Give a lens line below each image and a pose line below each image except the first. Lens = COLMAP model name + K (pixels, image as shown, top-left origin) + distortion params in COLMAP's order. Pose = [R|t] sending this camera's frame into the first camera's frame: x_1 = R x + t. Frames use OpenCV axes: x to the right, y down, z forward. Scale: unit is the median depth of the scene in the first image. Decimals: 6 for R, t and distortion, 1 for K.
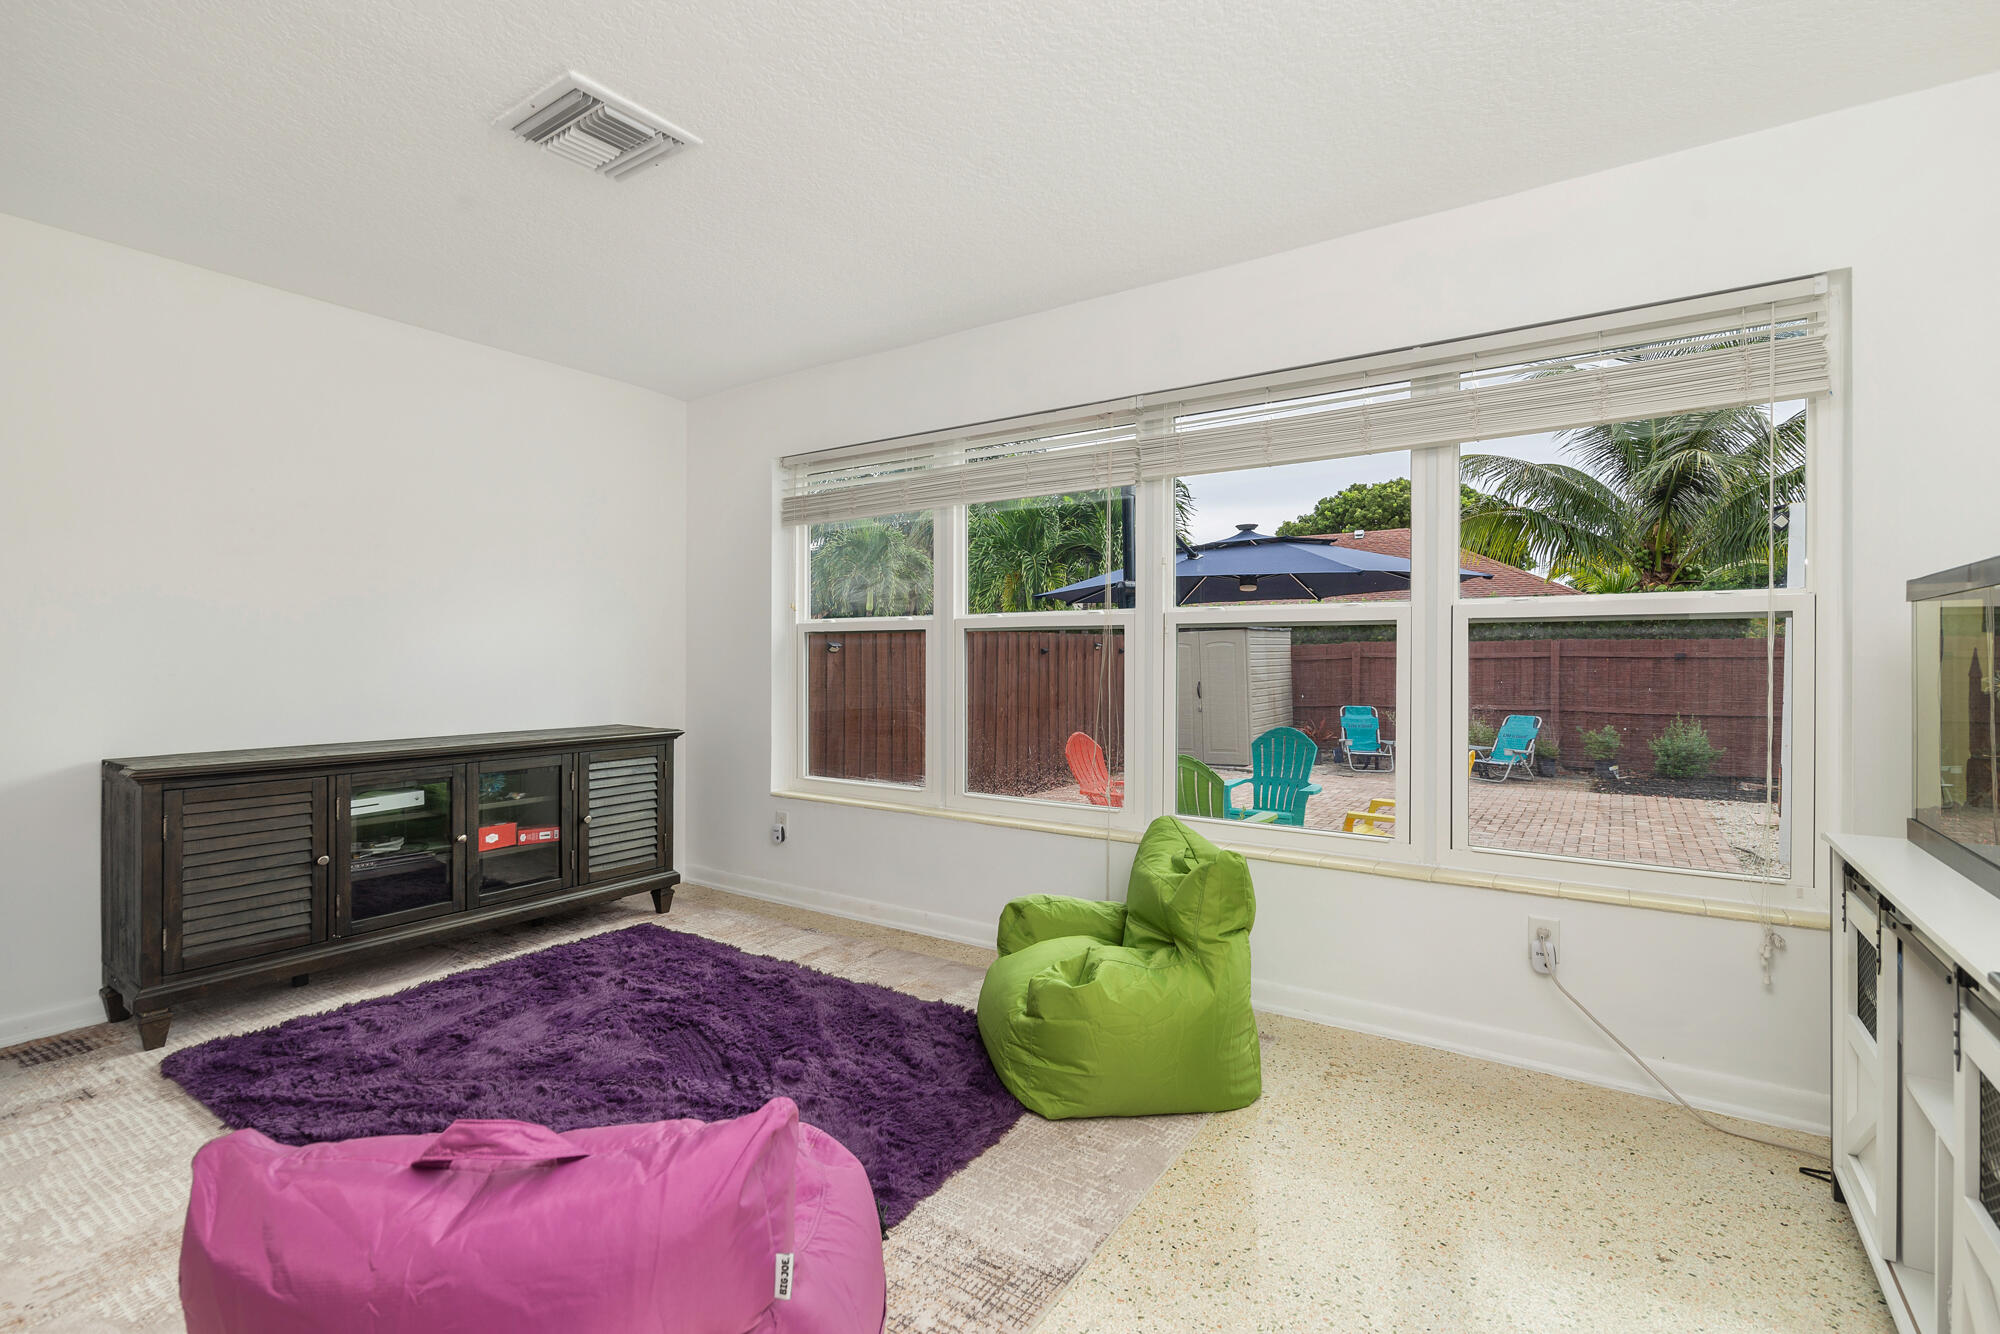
lens RADIAL K [[917.8, 0, 1000.8], [0, 917.8, 663.7], [0, 0, 1]] dist [-0.002303, 0.000220]
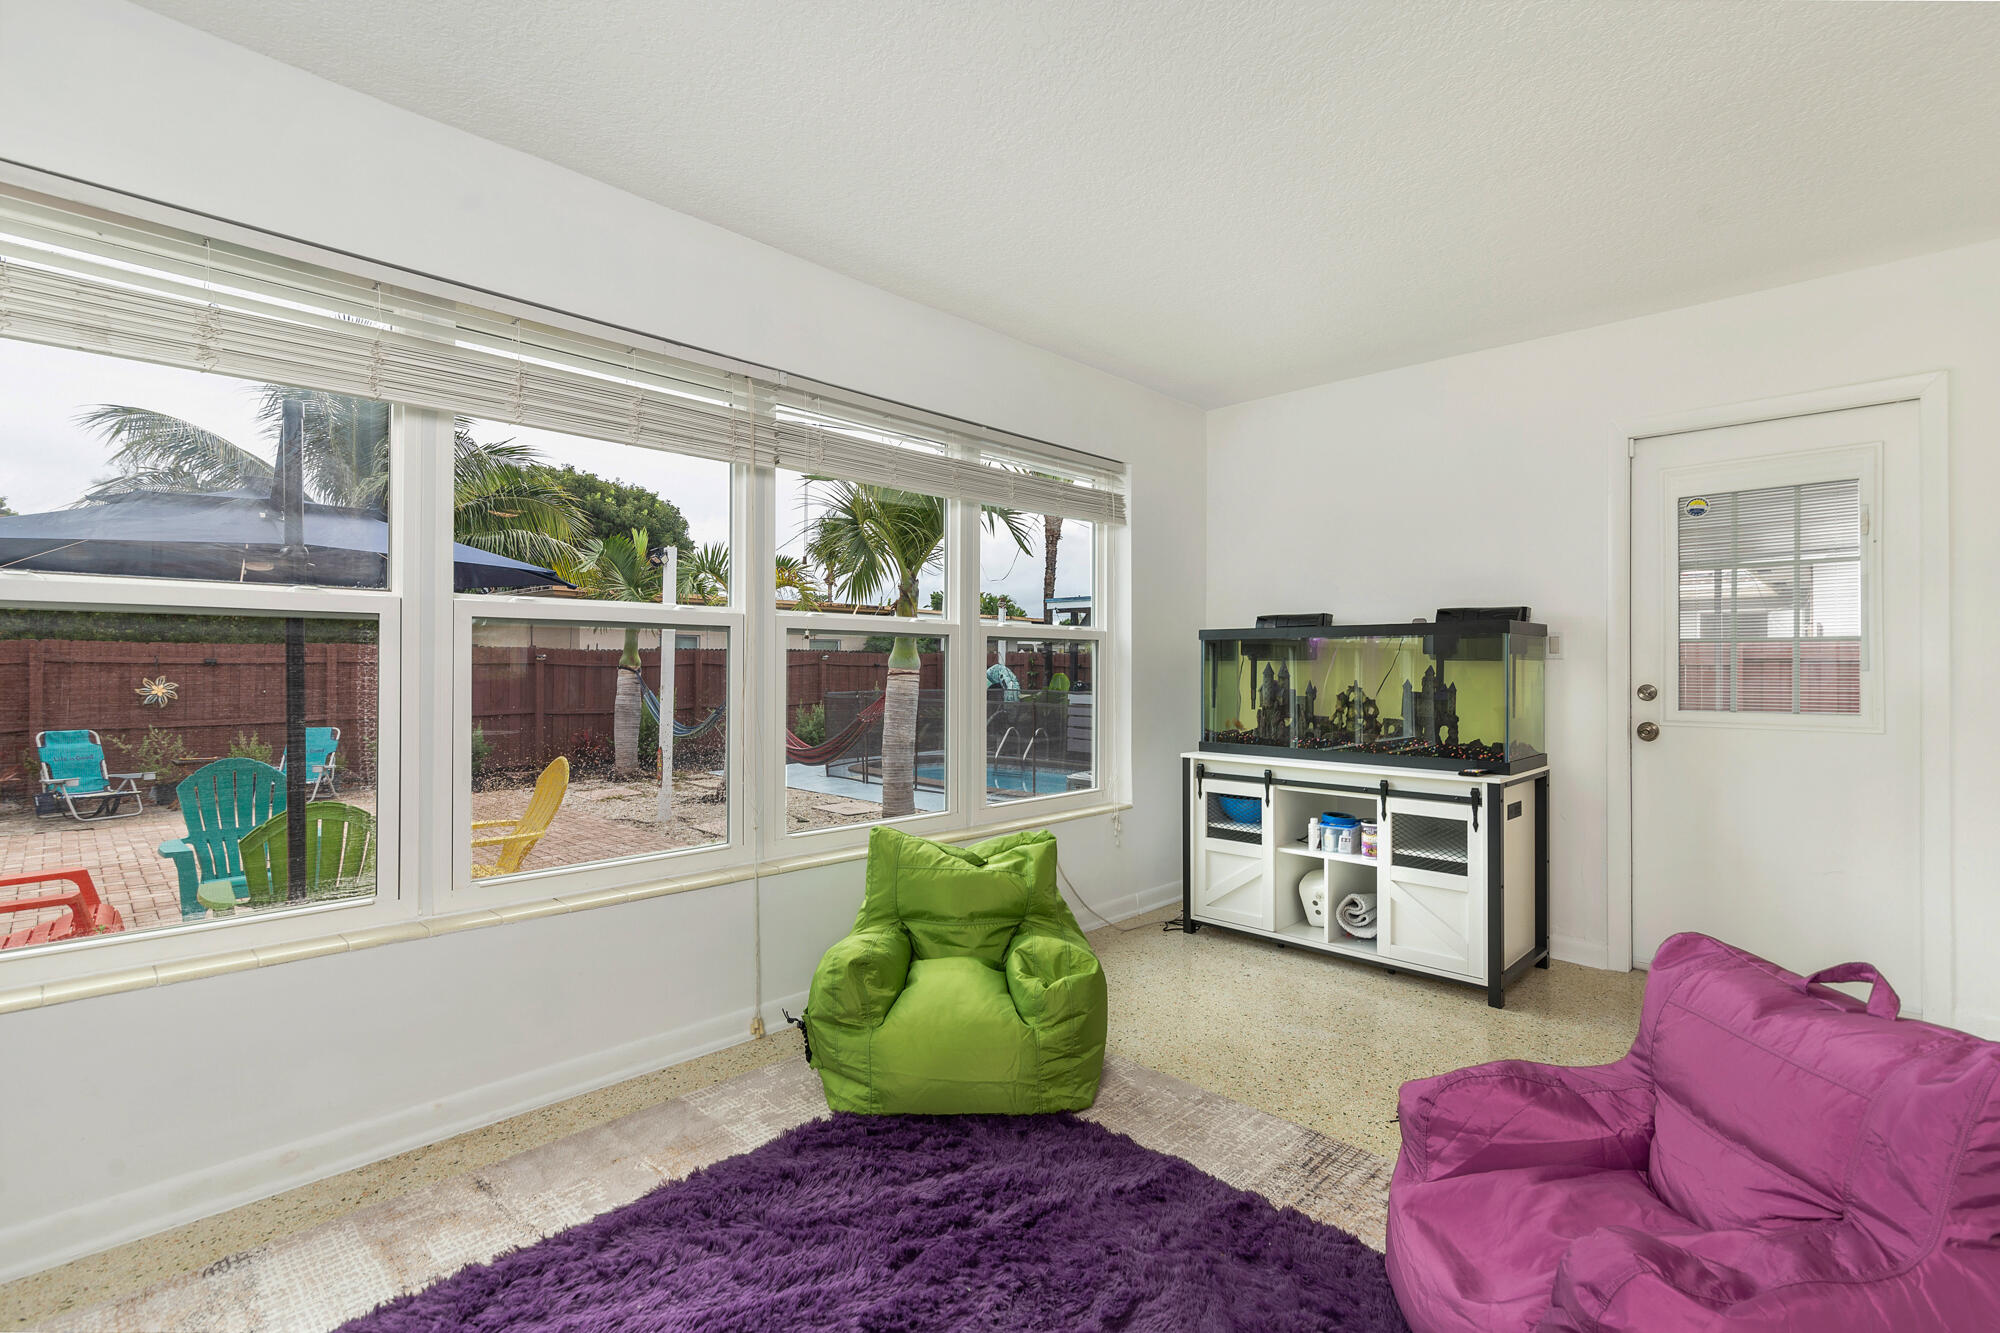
lens RADIAL K [[912.7, 0, 1011.6], [0, 912.7, 669.6], [0, 0, 1]] dist [-0.000916, -0.000355]
pose [[0.176117, -0.004749, 0.984358, -0.619045], [0.003837, 0.999984, 0.004138, -0.005006], [-0.984362, 0.003048, 0.176132, 0.567436]]
